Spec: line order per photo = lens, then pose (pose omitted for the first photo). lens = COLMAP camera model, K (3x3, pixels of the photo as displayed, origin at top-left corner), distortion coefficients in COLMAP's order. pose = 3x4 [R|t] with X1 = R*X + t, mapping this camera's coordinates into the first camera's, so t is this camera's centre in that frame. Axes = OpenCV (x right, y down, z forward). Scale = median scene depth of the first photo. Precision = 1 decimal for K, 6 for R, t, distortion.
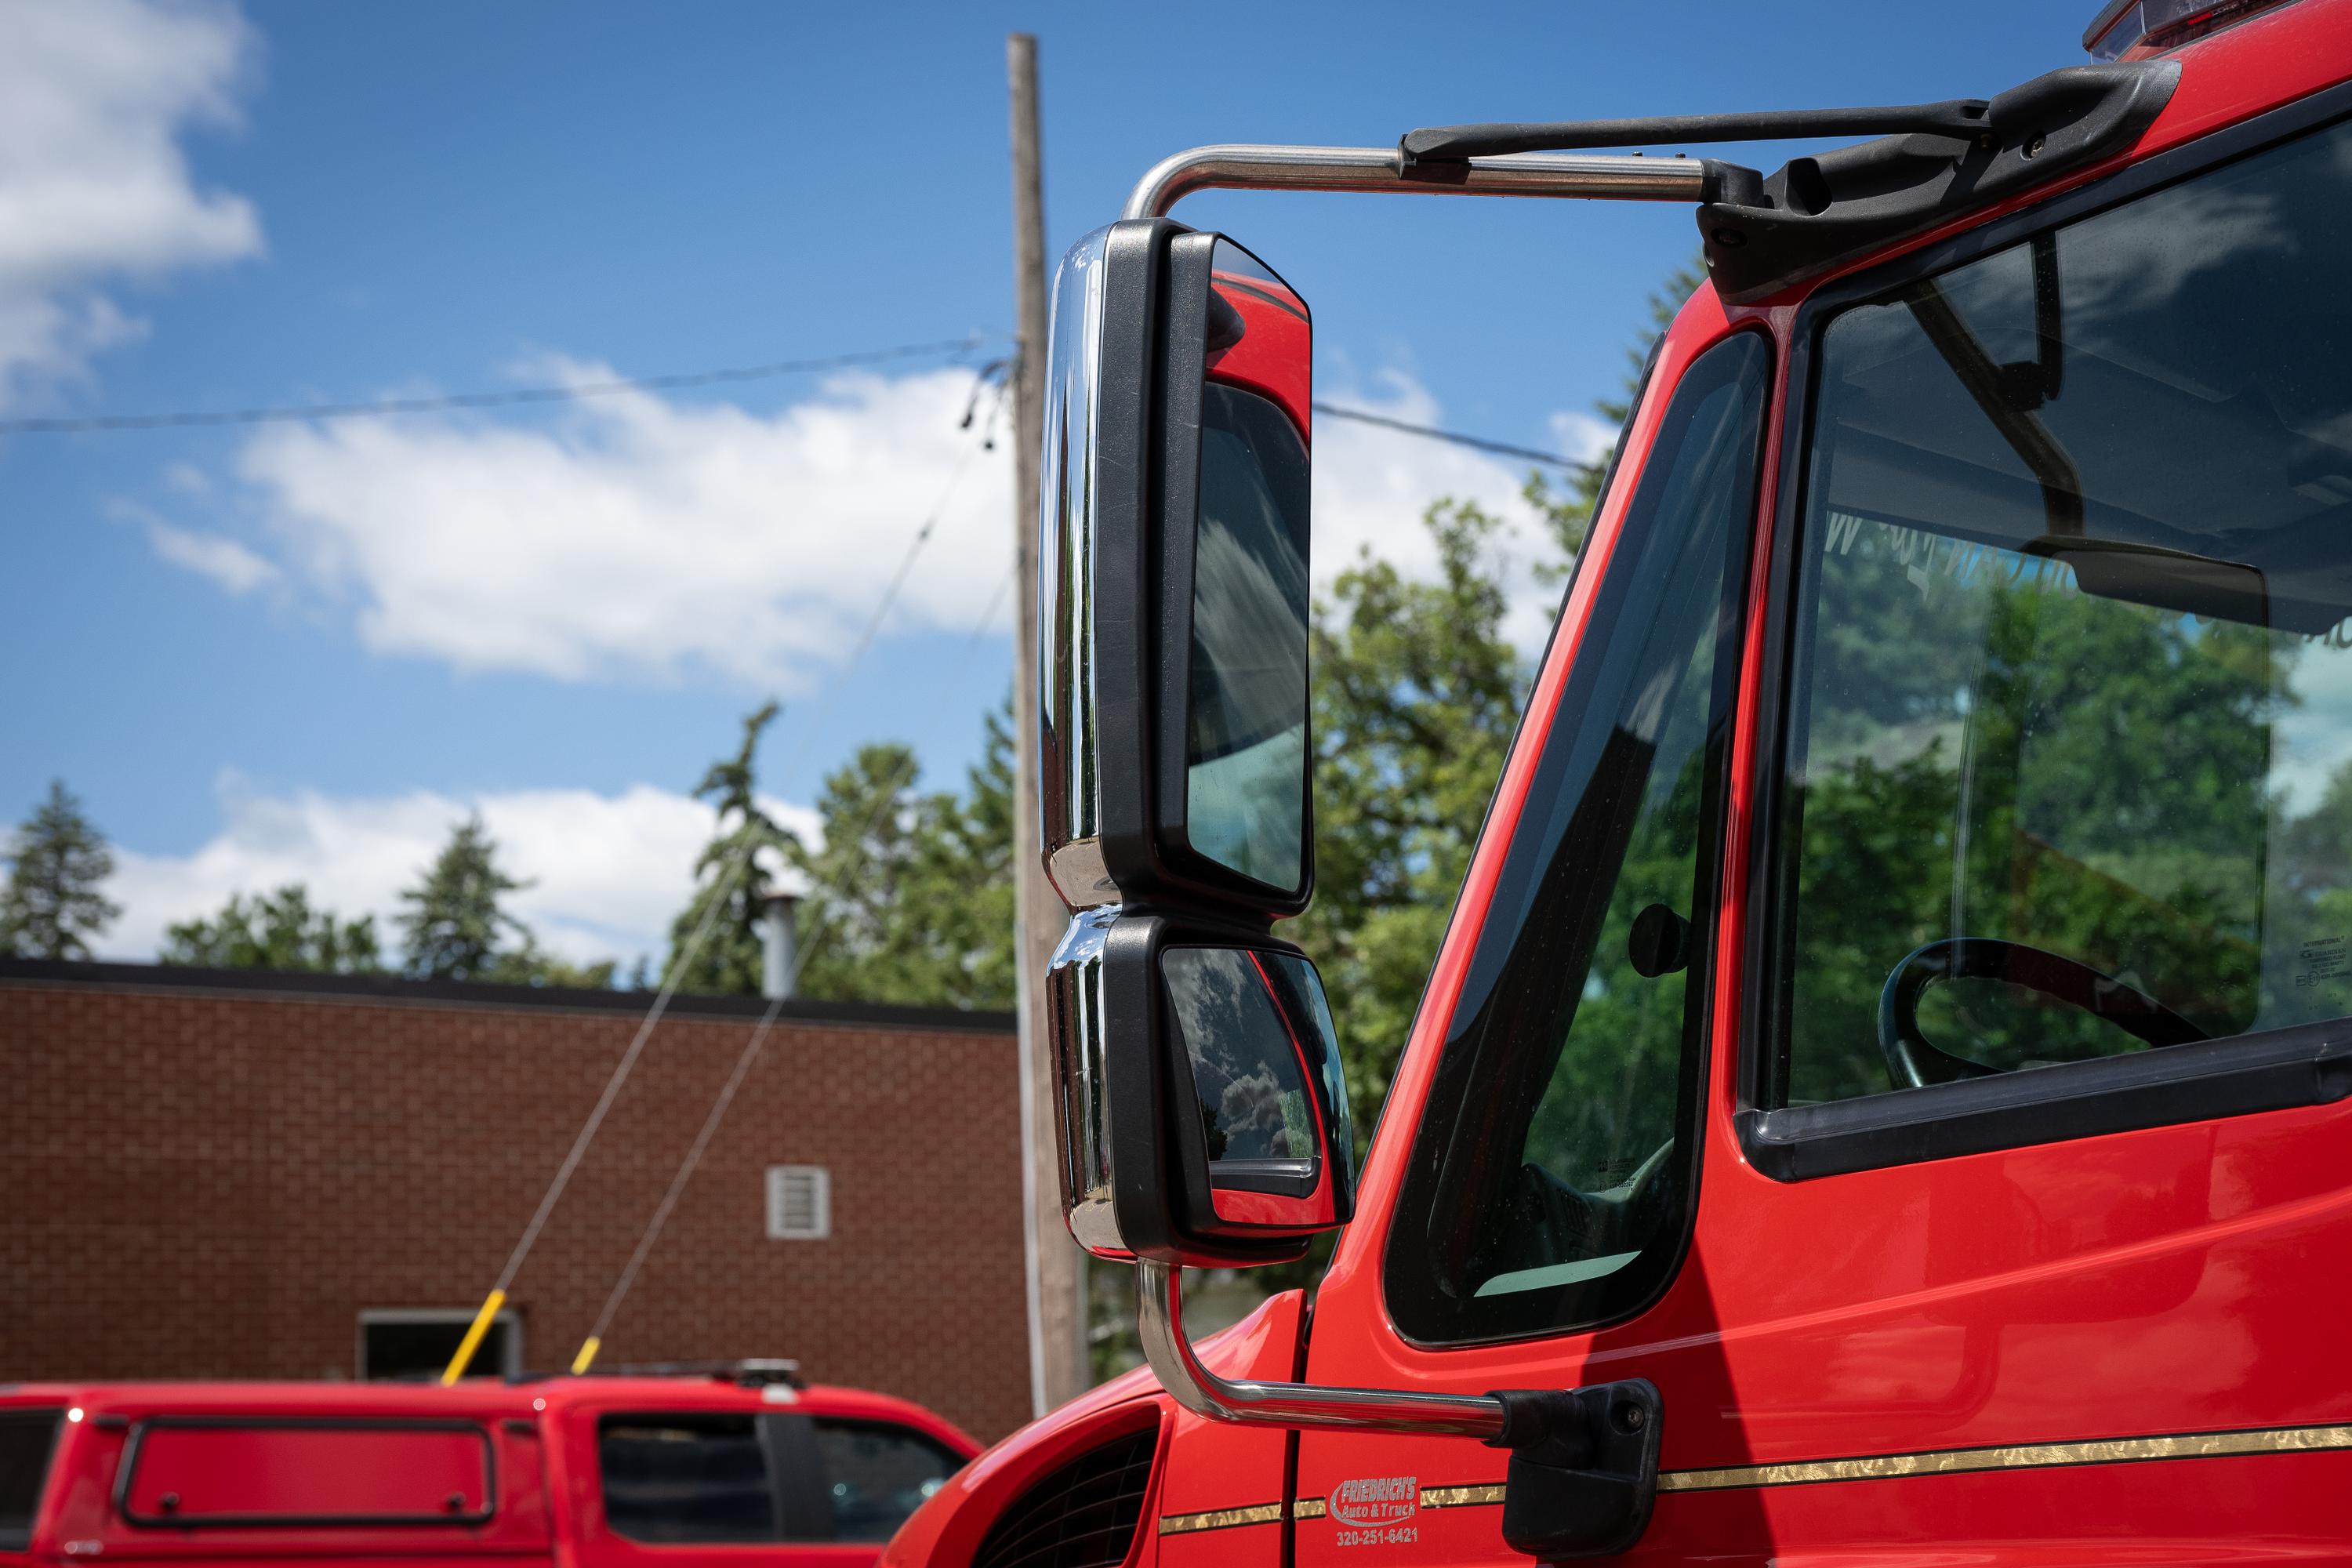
lens RADIAL K [[3905.3, 0, 1153.3], [0, 3905.3, 797.0], [0, 0, 1]] dist [0.097764, 0.000000]
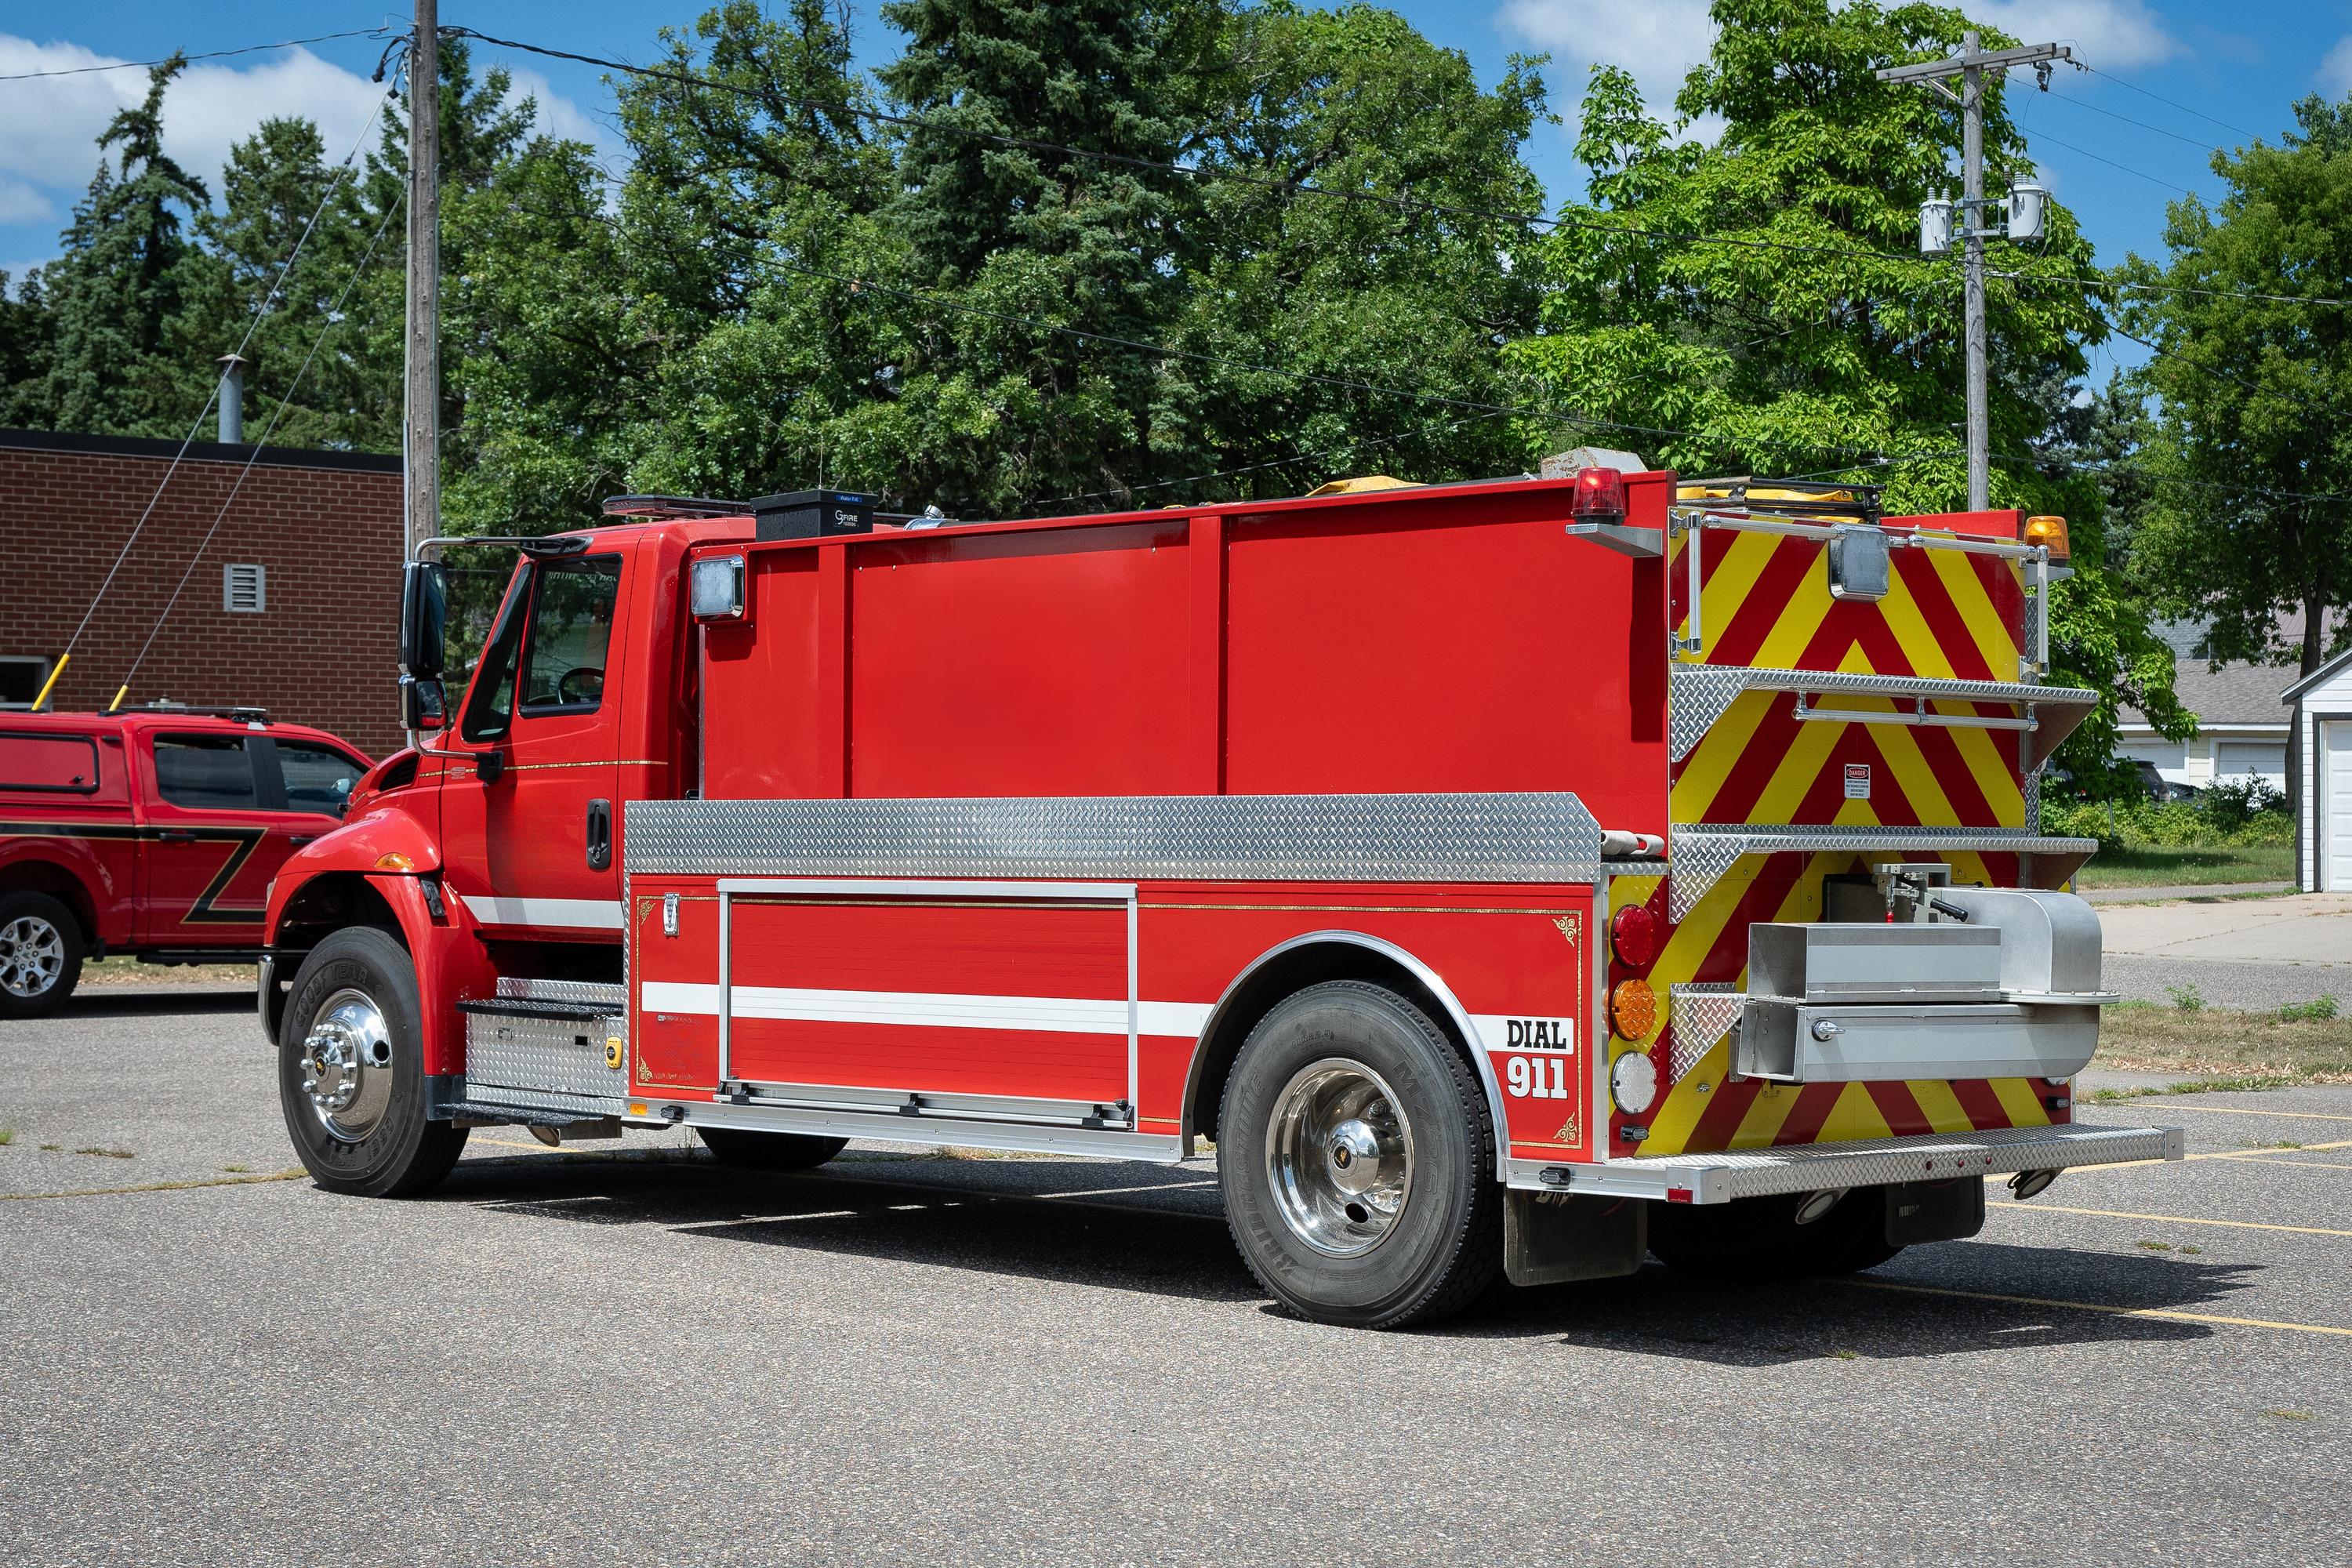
lens RADIAL K [[4314.3, 0, 1166.7], [0, 4314.3, 766.7], [0, 0, 1]] dist [0.015801, 0.000000]
pose [[0.989387, 0.032551, 0.141611, 0.010393], [-0.054981, 0.985988, 0.157495, -0.047148], [-0.134500, -0.163610, 0.977313, -0.285317]]
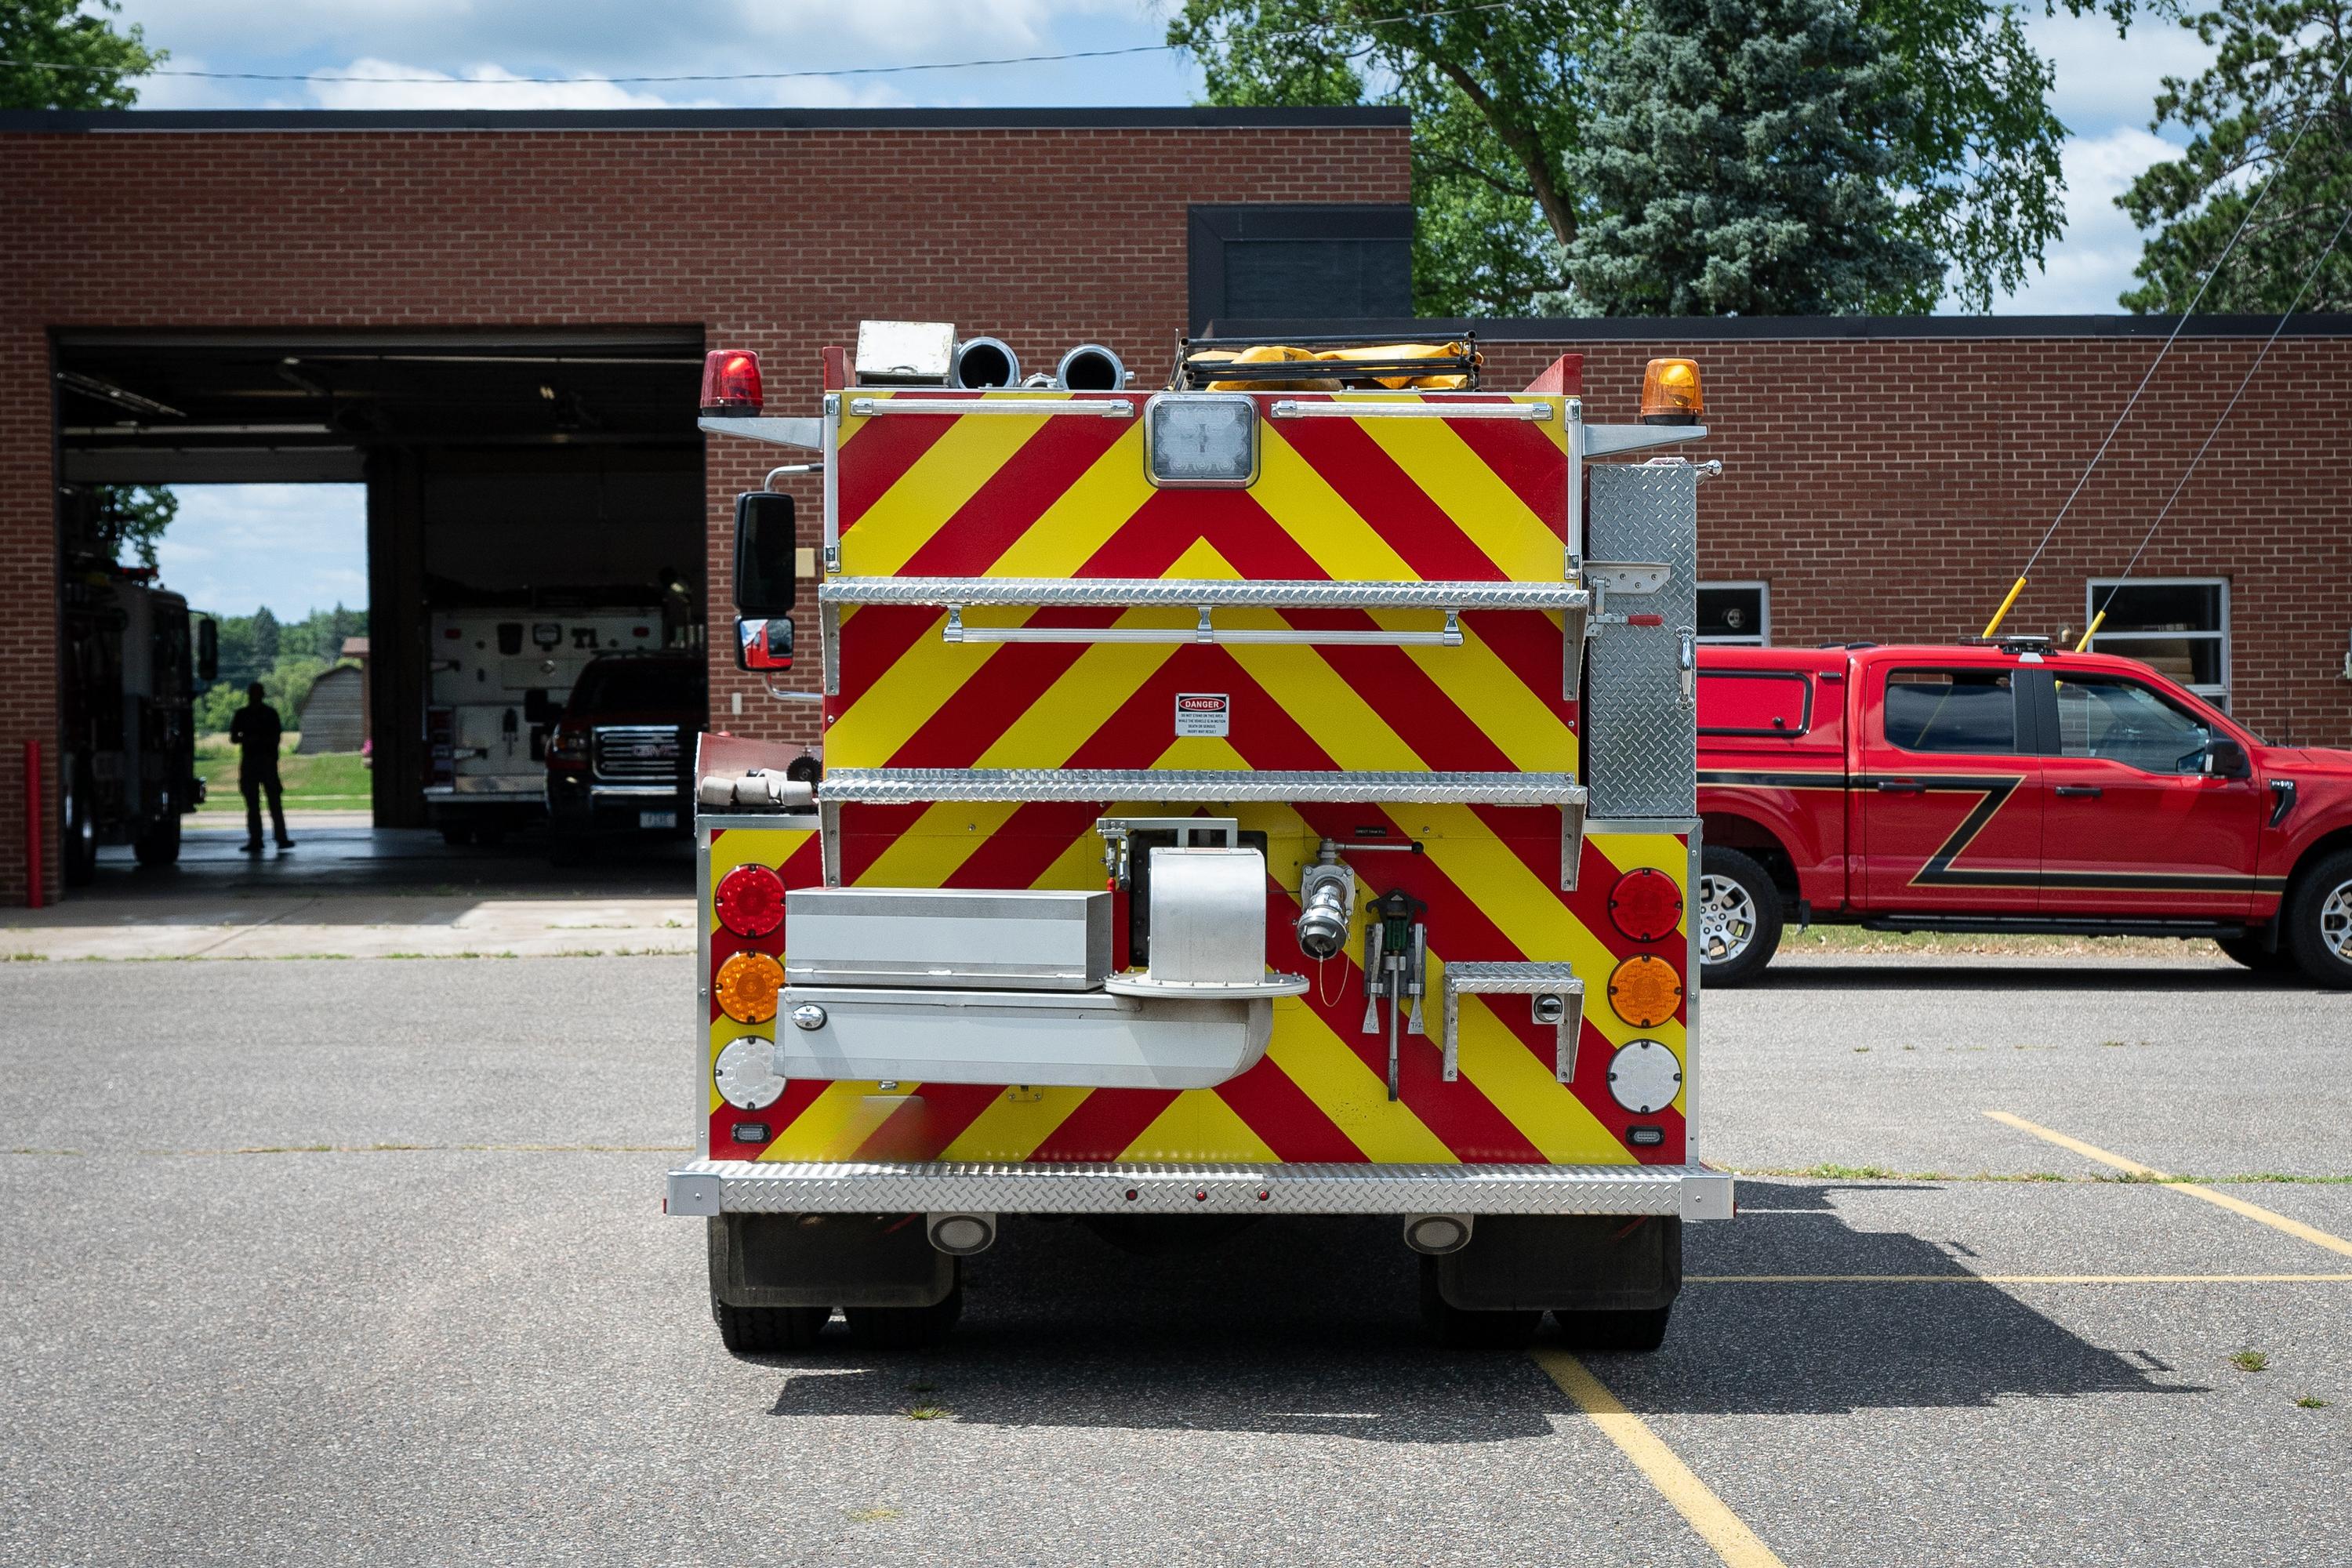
lens RADIAL K [[5165.3, 0, 1172.4], [0, 5165.3, 793.2], [0, 0, 1]] dist [0.027437, 0.000000]
pose [[0.804435, 0.031036, -0.593230, 0.247106], [0.082342, 0.983168, 0.163094, -0.044436], [0.588306, -0.180047, 0.788339, -0.231770]]
